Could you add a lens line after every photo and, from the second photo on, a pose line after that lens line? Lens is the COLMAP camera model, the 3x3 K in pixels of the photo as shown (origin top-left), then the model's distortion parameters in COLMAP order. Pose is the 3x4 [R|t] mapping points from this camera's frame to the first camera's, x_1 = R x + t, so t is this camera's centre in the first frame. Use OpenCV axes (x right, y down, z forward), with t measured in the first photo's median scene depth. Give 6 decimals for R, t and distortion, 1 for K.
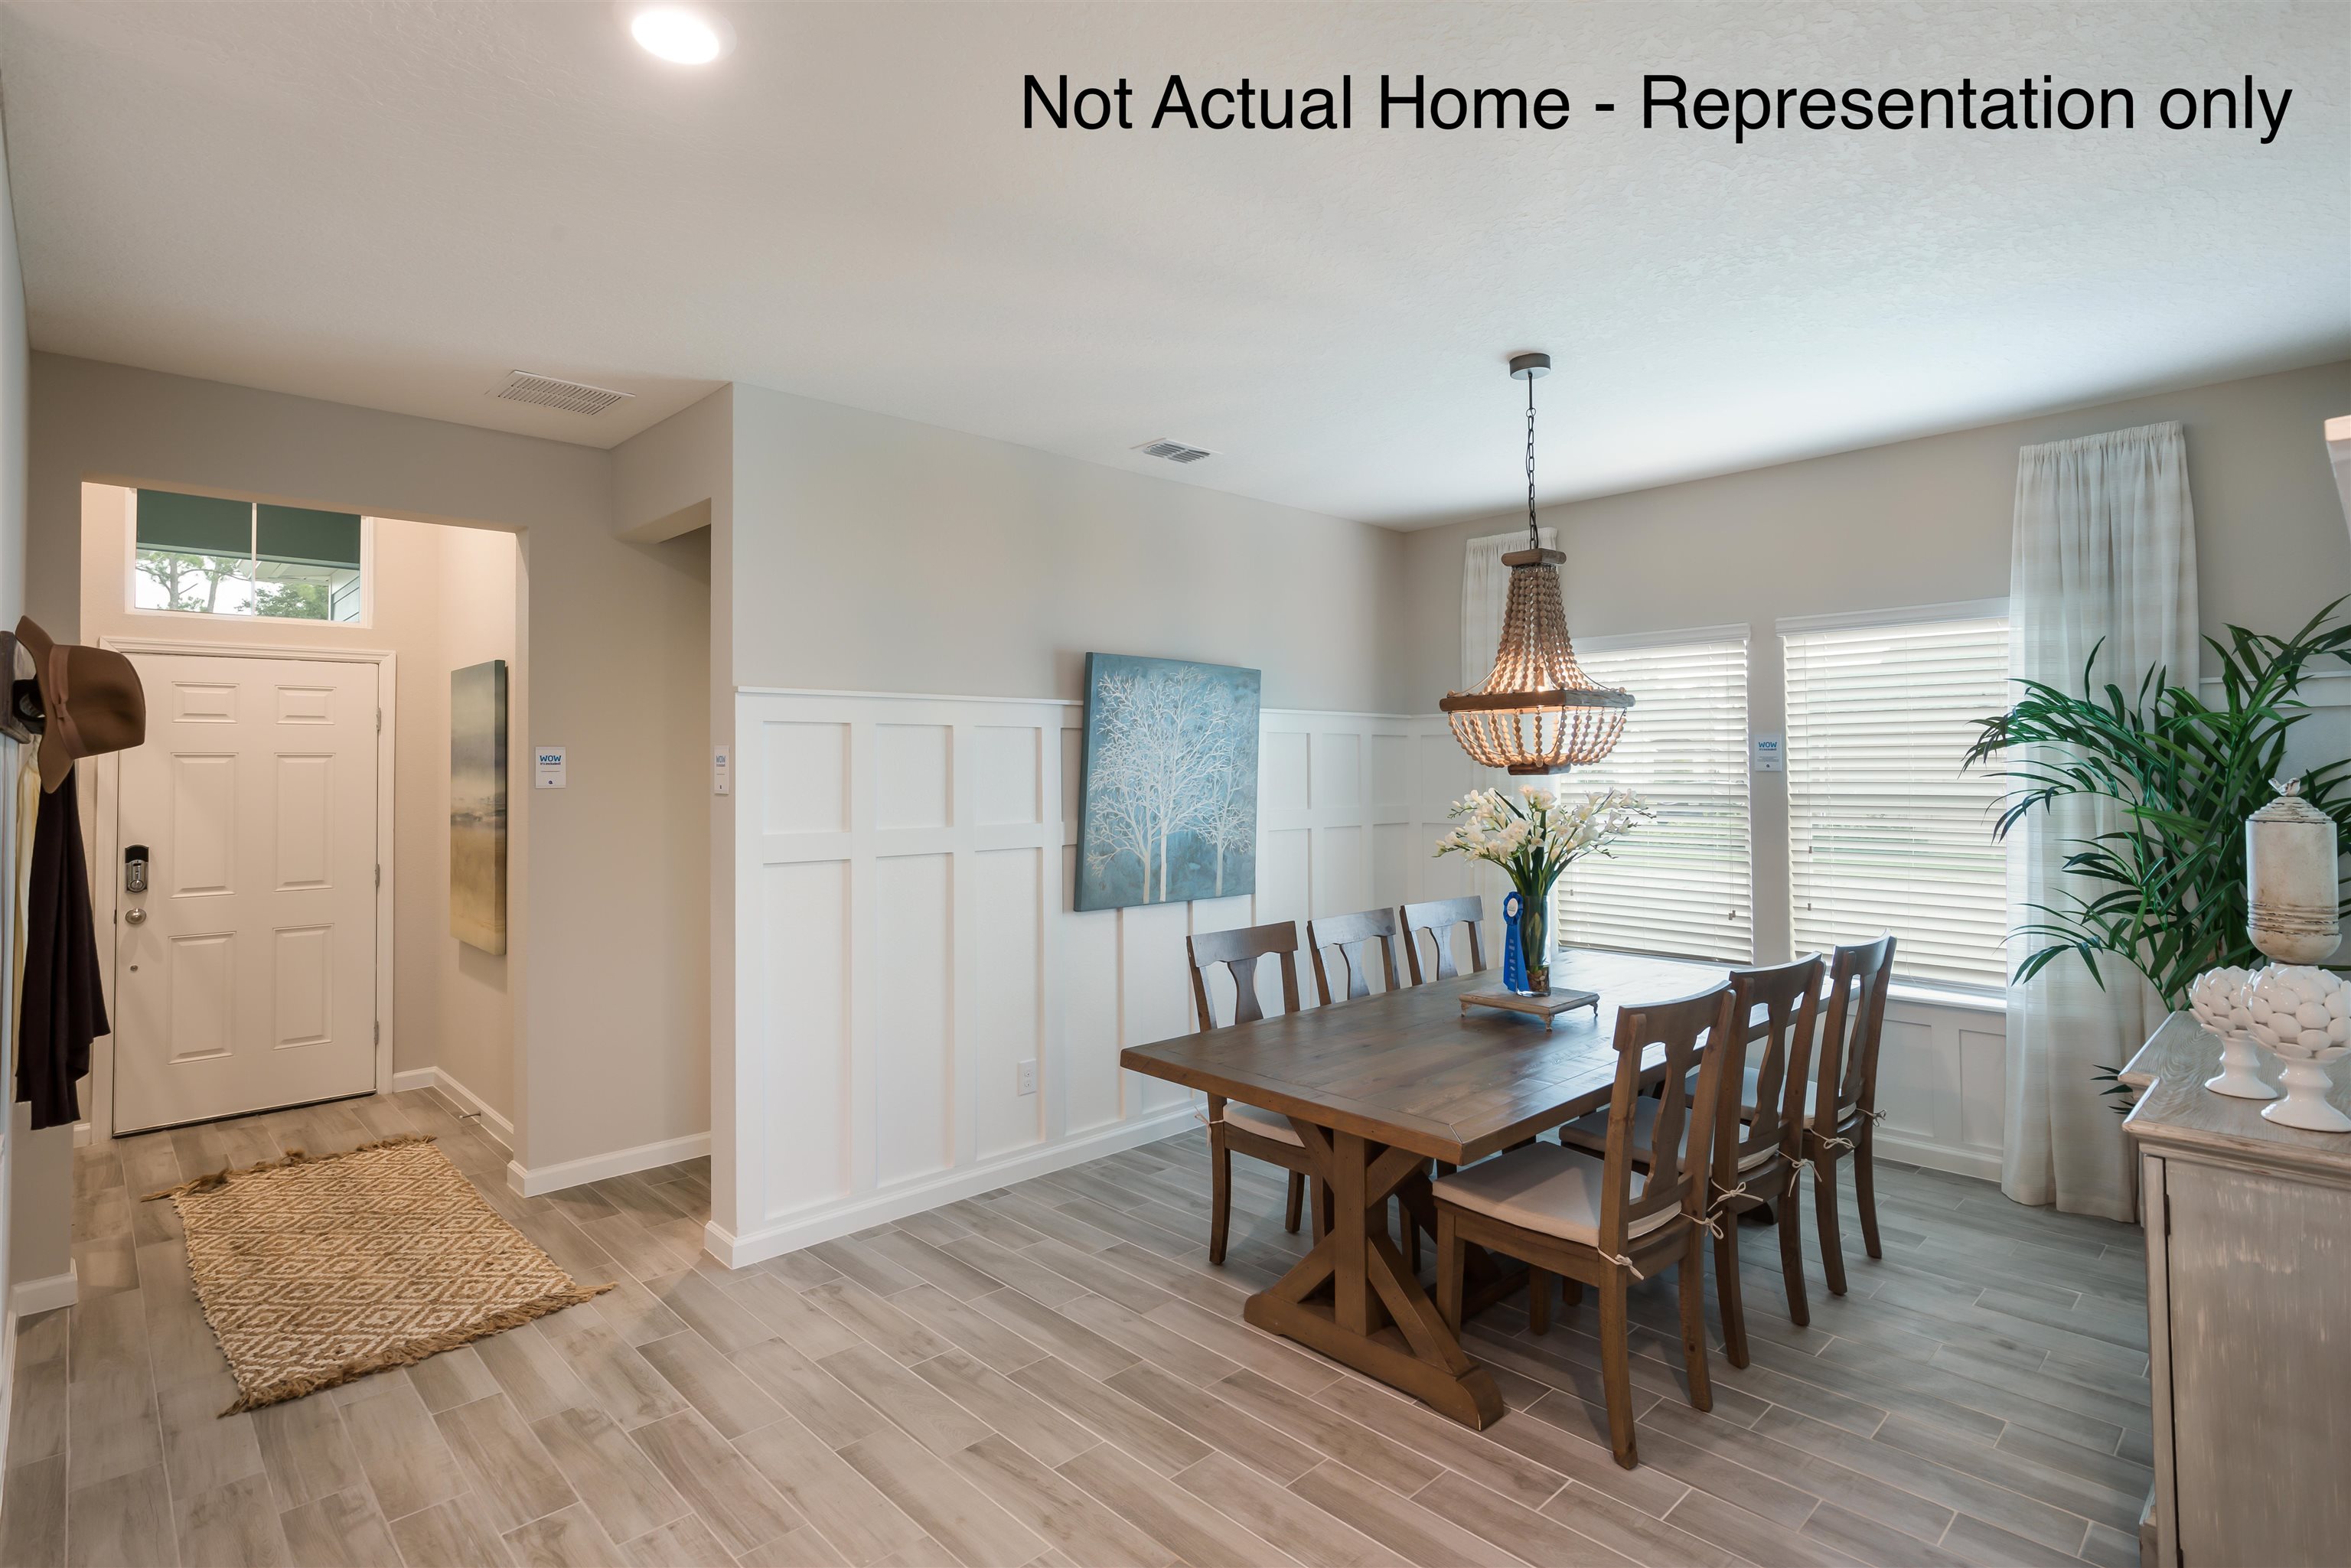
lens RADIAL K [[1163.6, 0, 1168.0], [0, 1163.6, 732.5], [0, 0, 1]] dist [-0.017372, 0.013148]
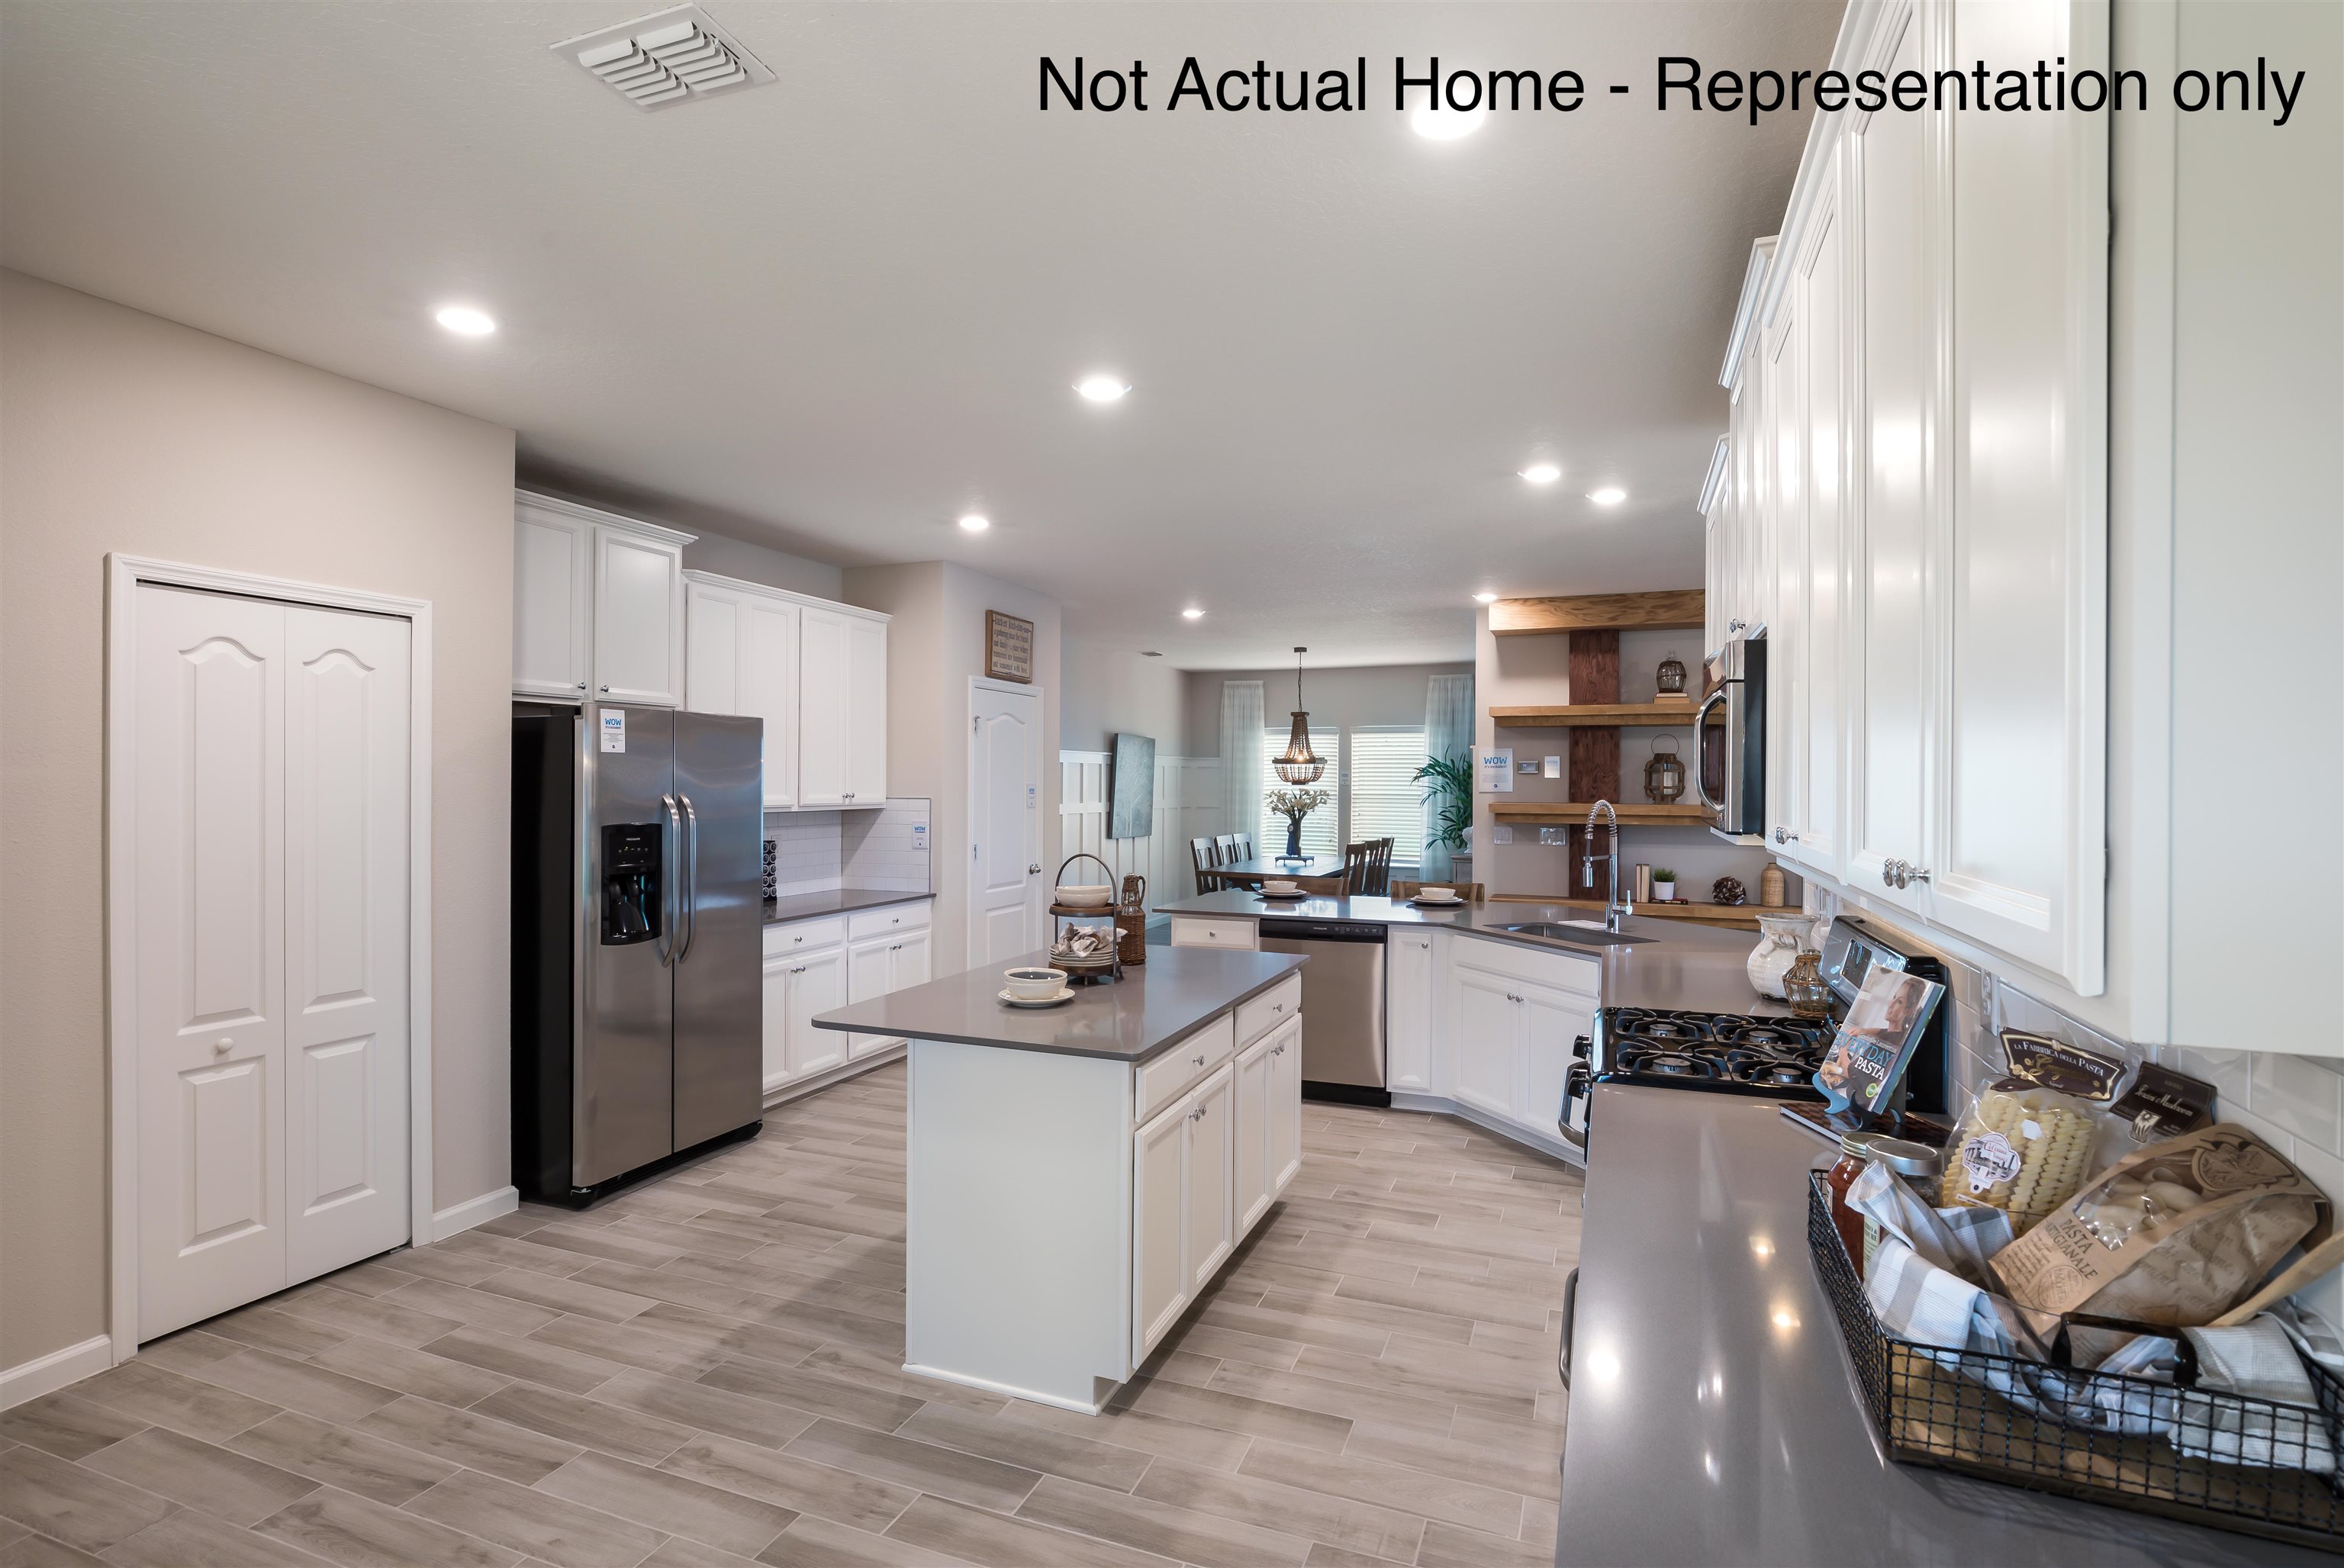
lens RADIAL K [[1128.5, 0, 1180.4], [0, 1128.5, 779.5], [0, 0, 1]] dist [-0.000996, 0.001720]
pose [[0.906698, 0.013980, 0.421549, -1.091330], [-0.025029, 0.999473, 0.020687, -0.027925], [-0.421037, -0.029308, 0.906570, -1.403013]]
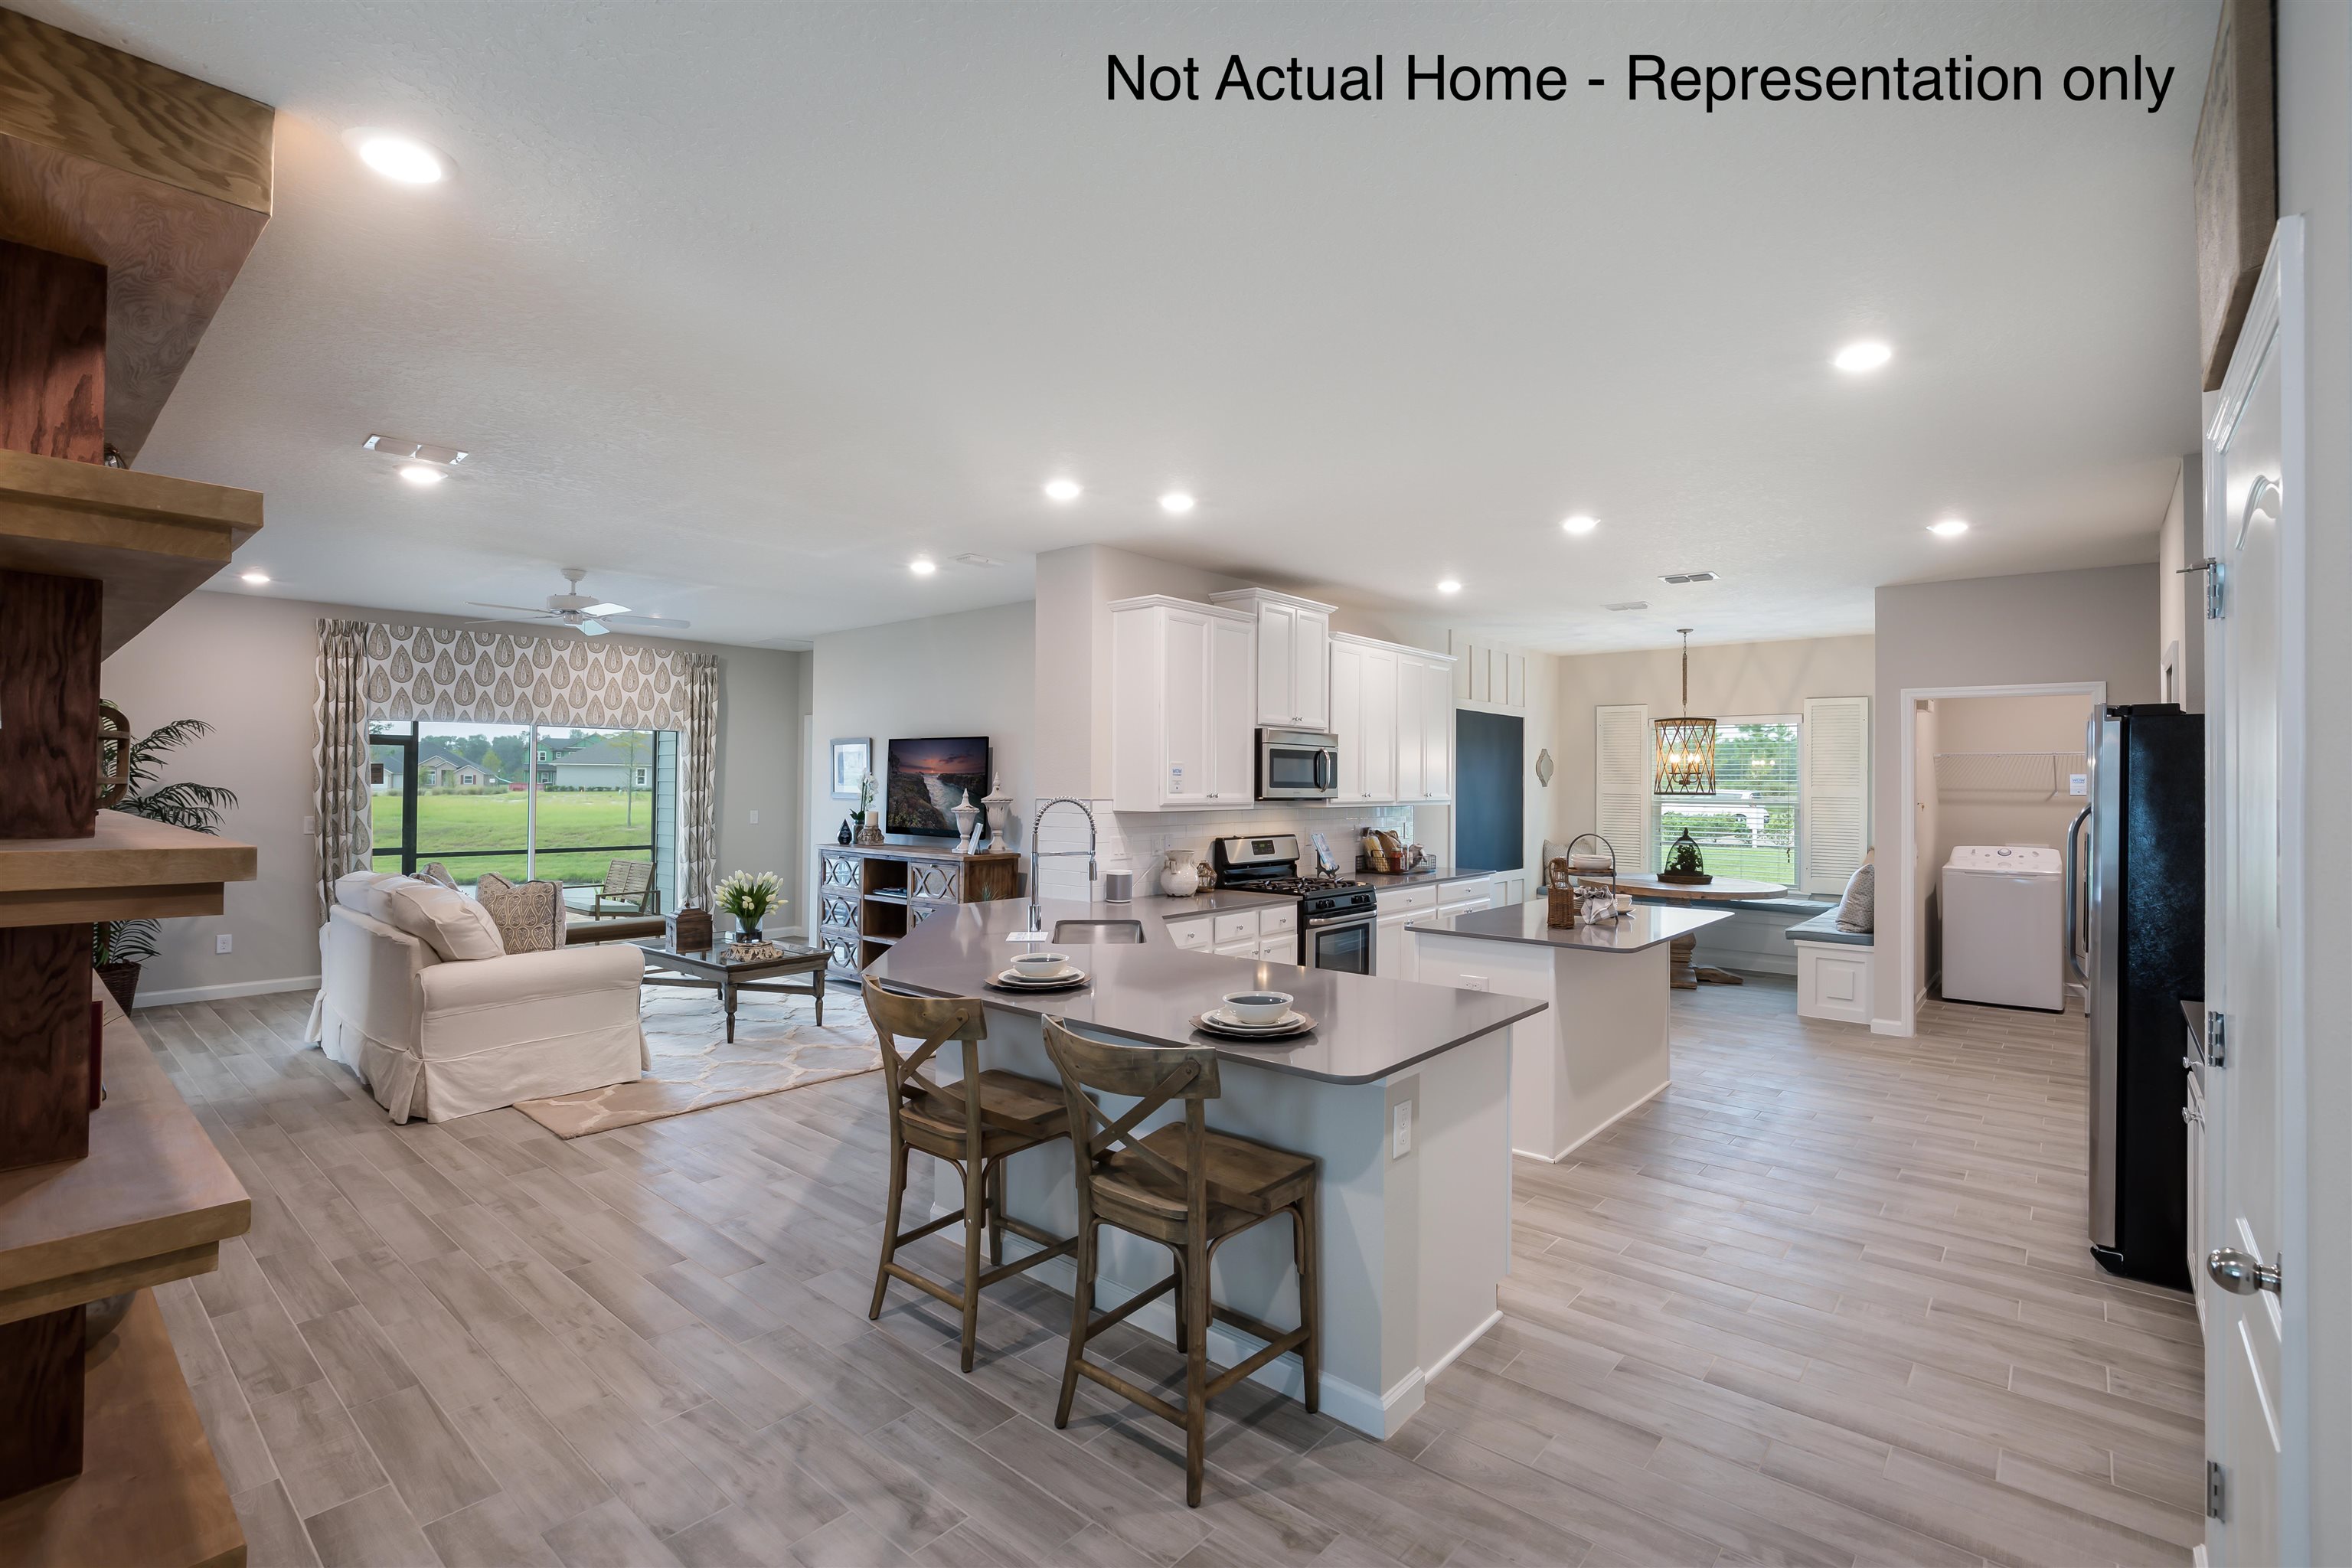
lens RADIAL K [[1071.1, 0, 1172.5], [0, 1071.1, 785.0], [0, 0, 1]] dist [-0.014638, 0.000391]
pose [[-0.995950, 0.001058, -0.089907, -0.176093], [0.003326, 0.999680, -0.025080, 0.026308], [0.089851, -0.025277, -0.995634, 0.657217]]
